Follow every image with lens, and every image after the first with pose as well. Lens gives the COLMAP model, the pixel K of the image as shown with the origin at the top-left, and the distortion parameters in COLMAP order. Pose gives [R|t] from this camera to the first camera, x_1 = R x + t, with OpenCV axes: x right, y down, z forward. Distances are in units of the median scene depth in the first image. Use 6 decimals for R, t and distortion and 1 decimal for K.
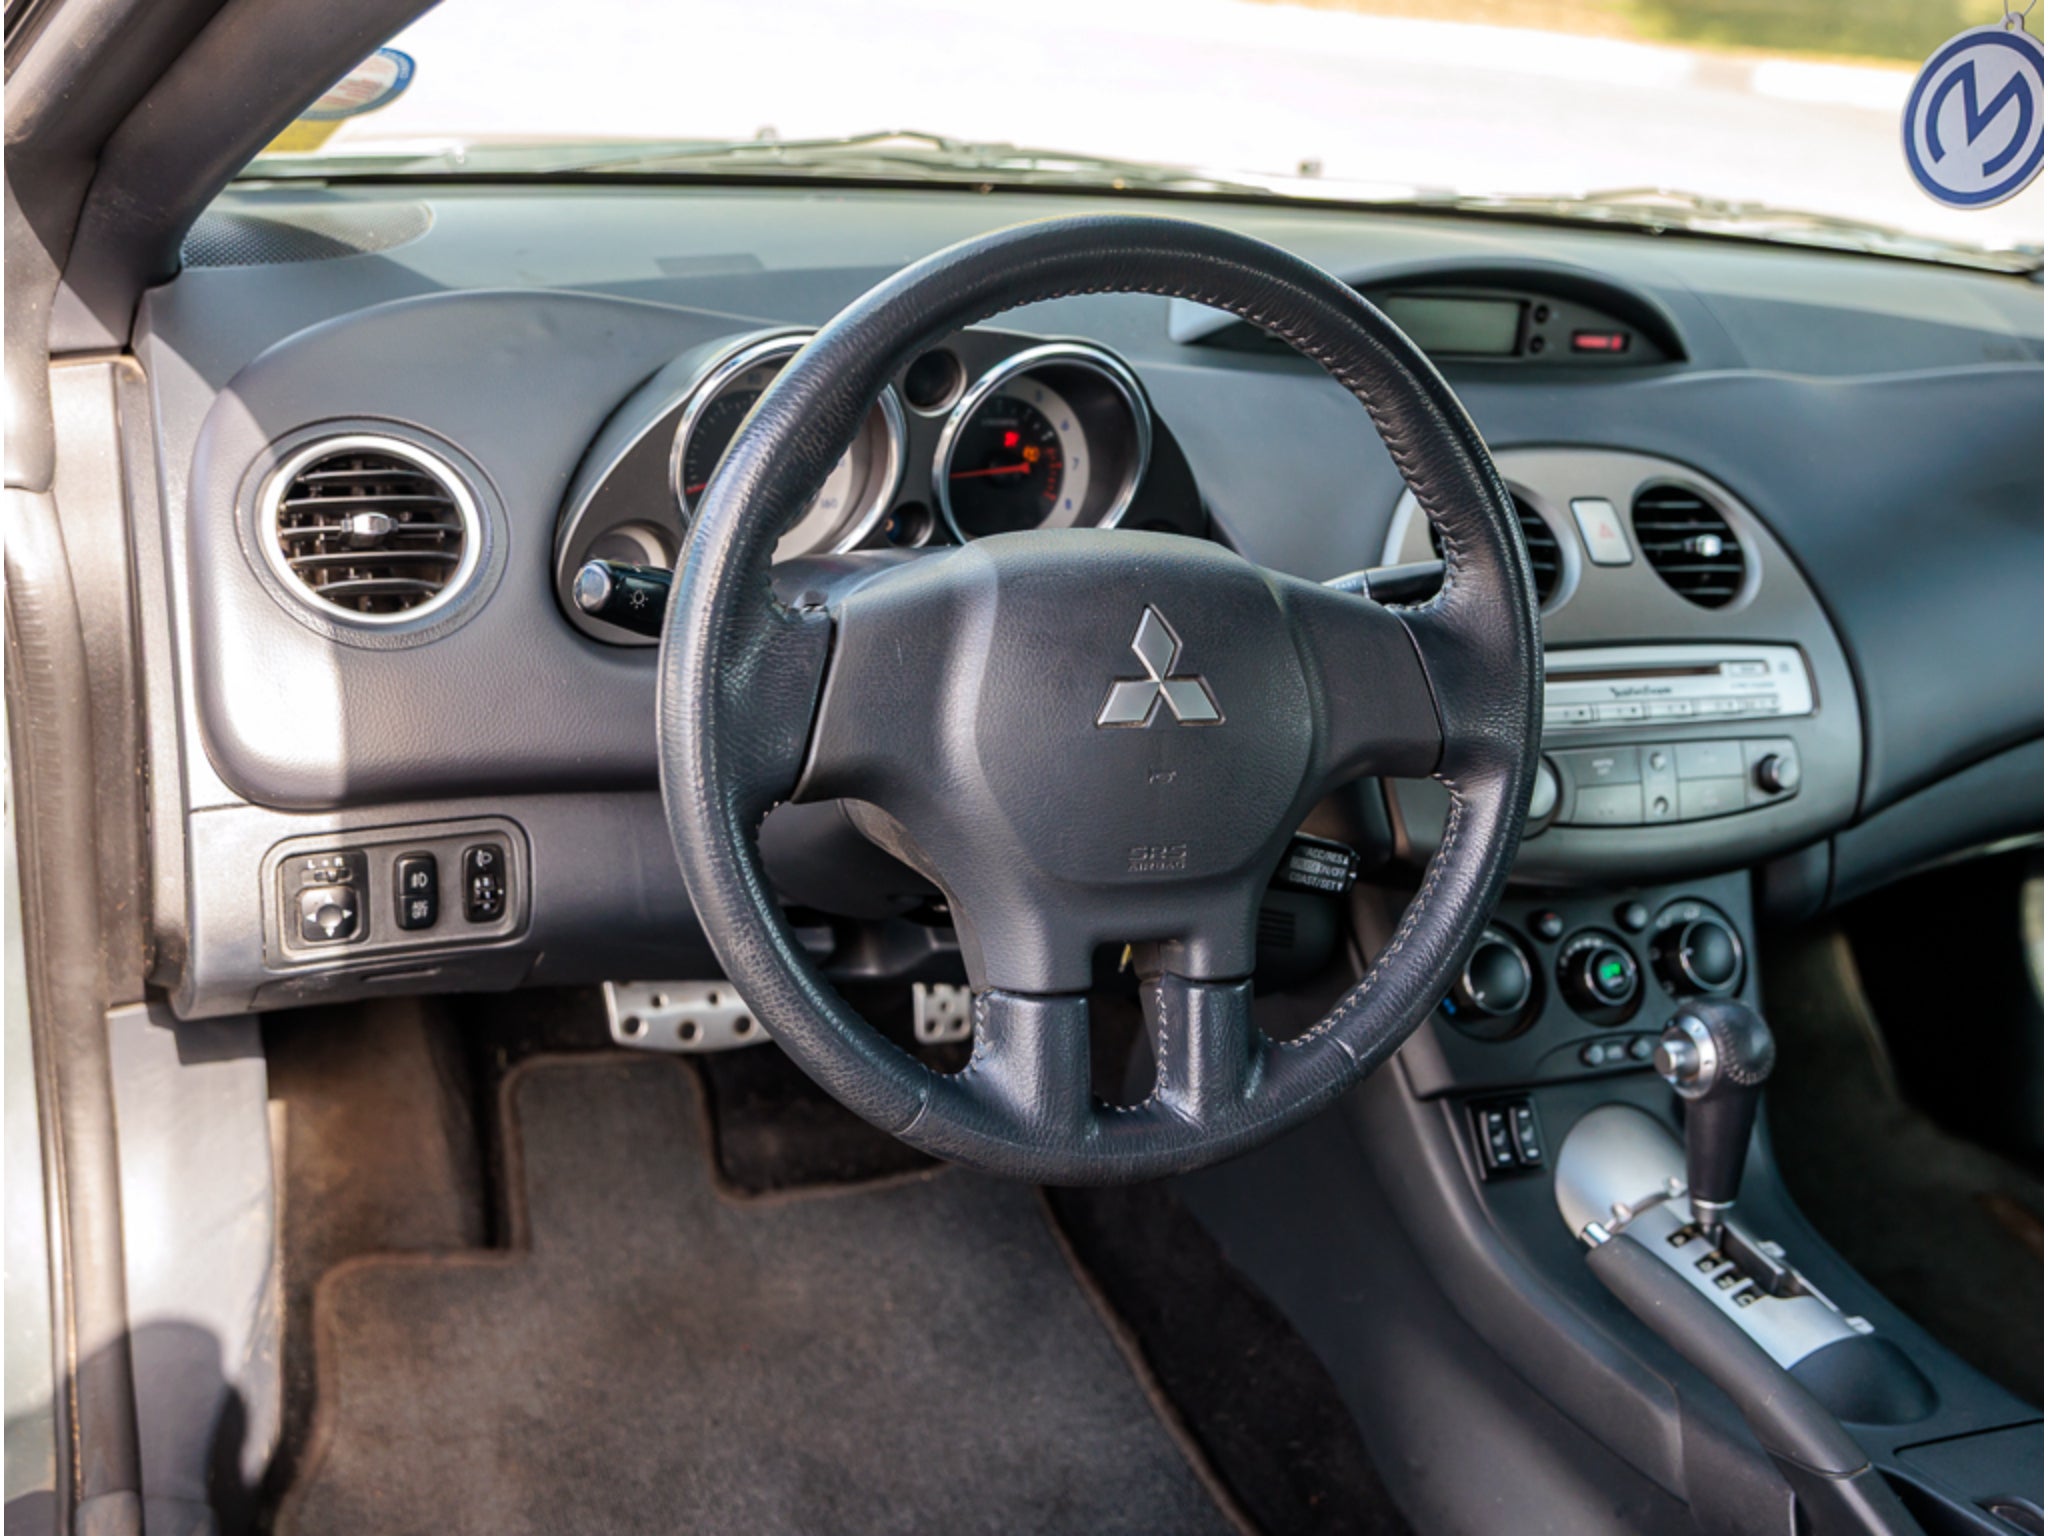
lens RADIAL K [[2217.7, 0, 1017.9], [0, 2217.7, 773.3], [0, 0, 1]] dist [-0.013861, 0.000000]
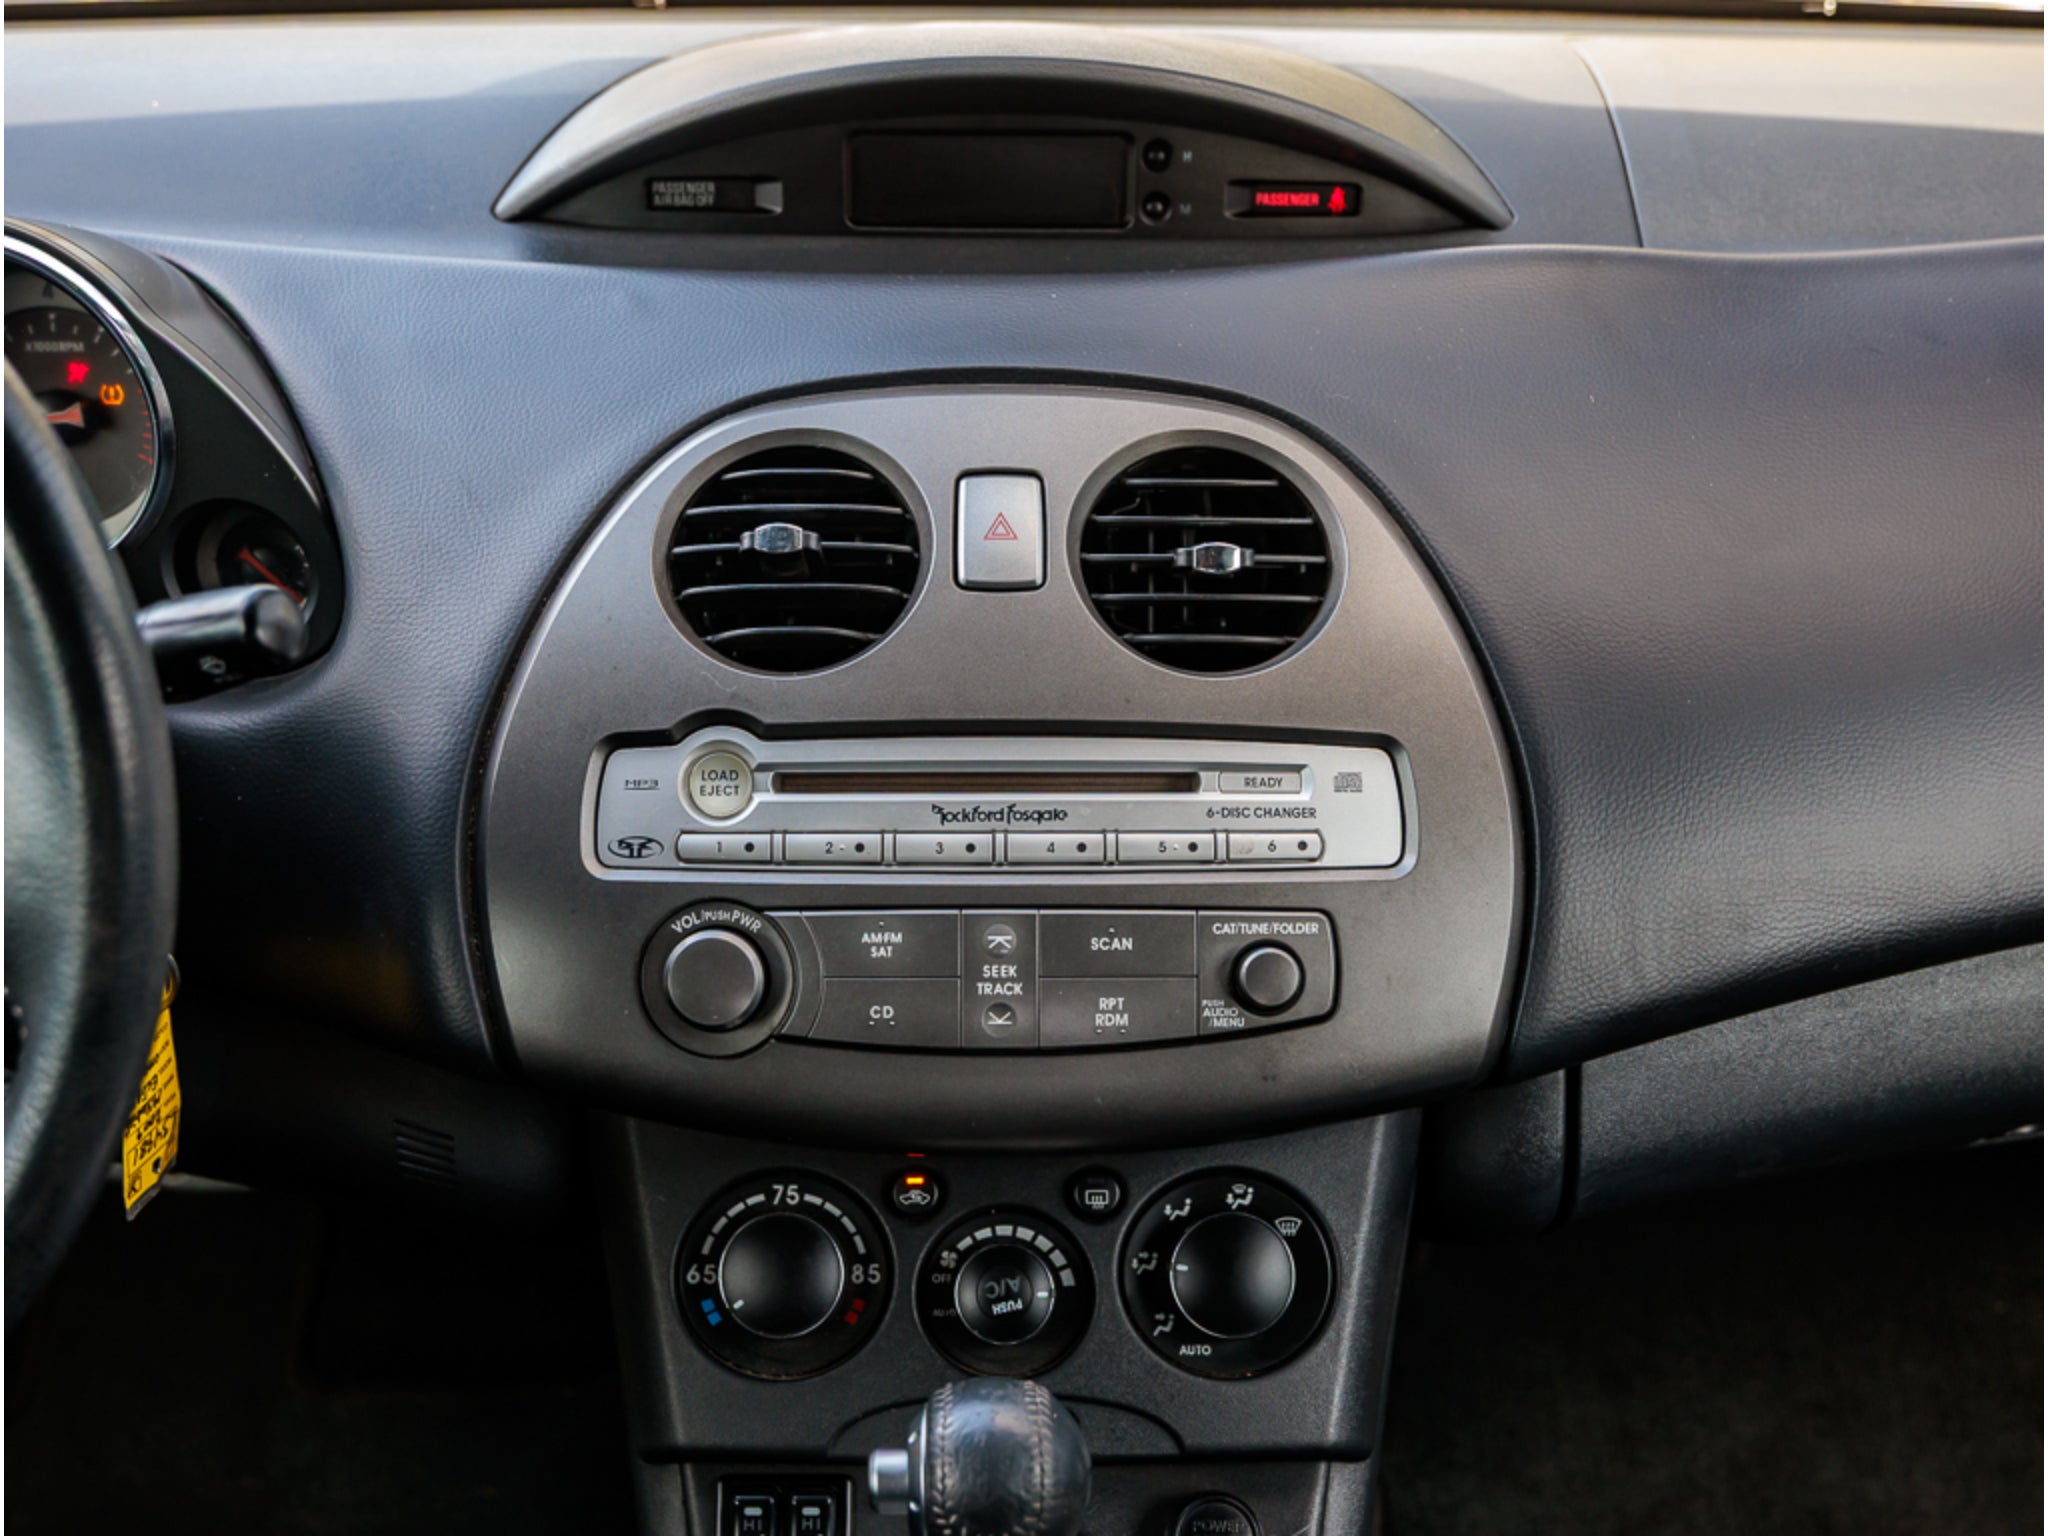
lens RADIAL K [[2527.8, 0, 1022.0], [0, 2527.8, 784.4], [0, 0, 1]] dist [0.003418, 0.000000]
pose [[0.919091, 0.061621, -0.389198, 0.546899], [-0.053718, 0.998070, 0.031168, -0.066254], [0.390367, -0.007739, 0.920627, 0.412727]]
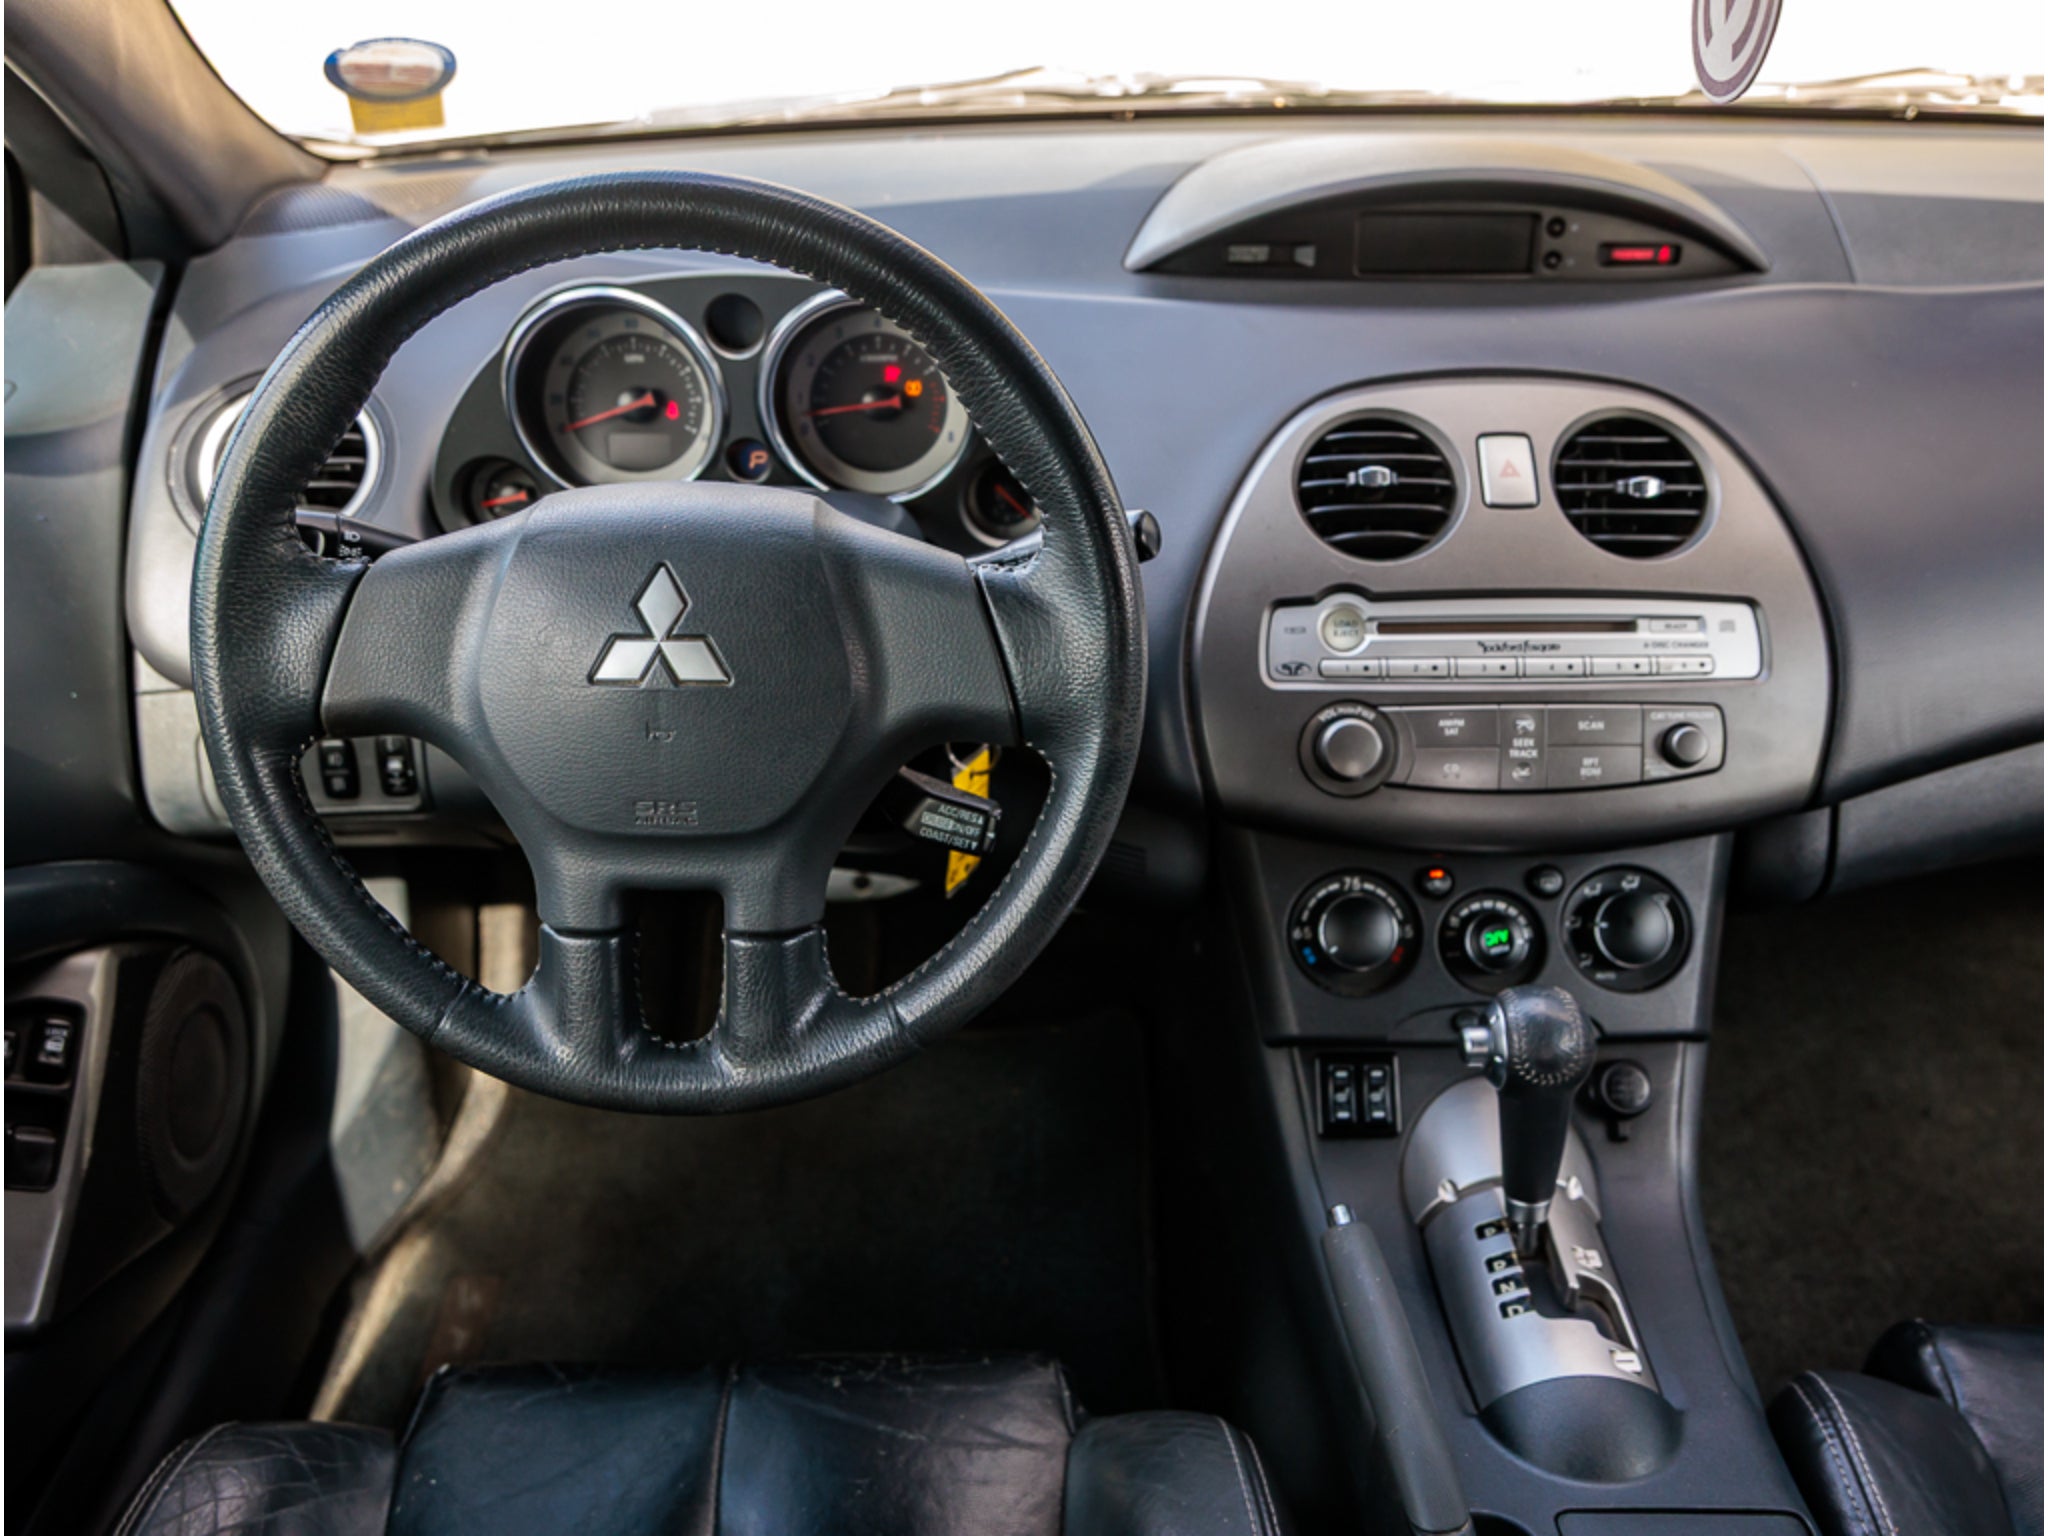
lens RADIAL K [[1836.3, 0, 1023.6], [0, 1836.3, 773.9], [0, 0, 1]] dist [-0.058869, 0.087416]
pose [[0.915837, 0.082181, -0.393051, 0.402839], [-0.044578, 0.993591, 0.103875, -0.055273], [0.399068, -0.077611, 0.913631, 0.219920]]
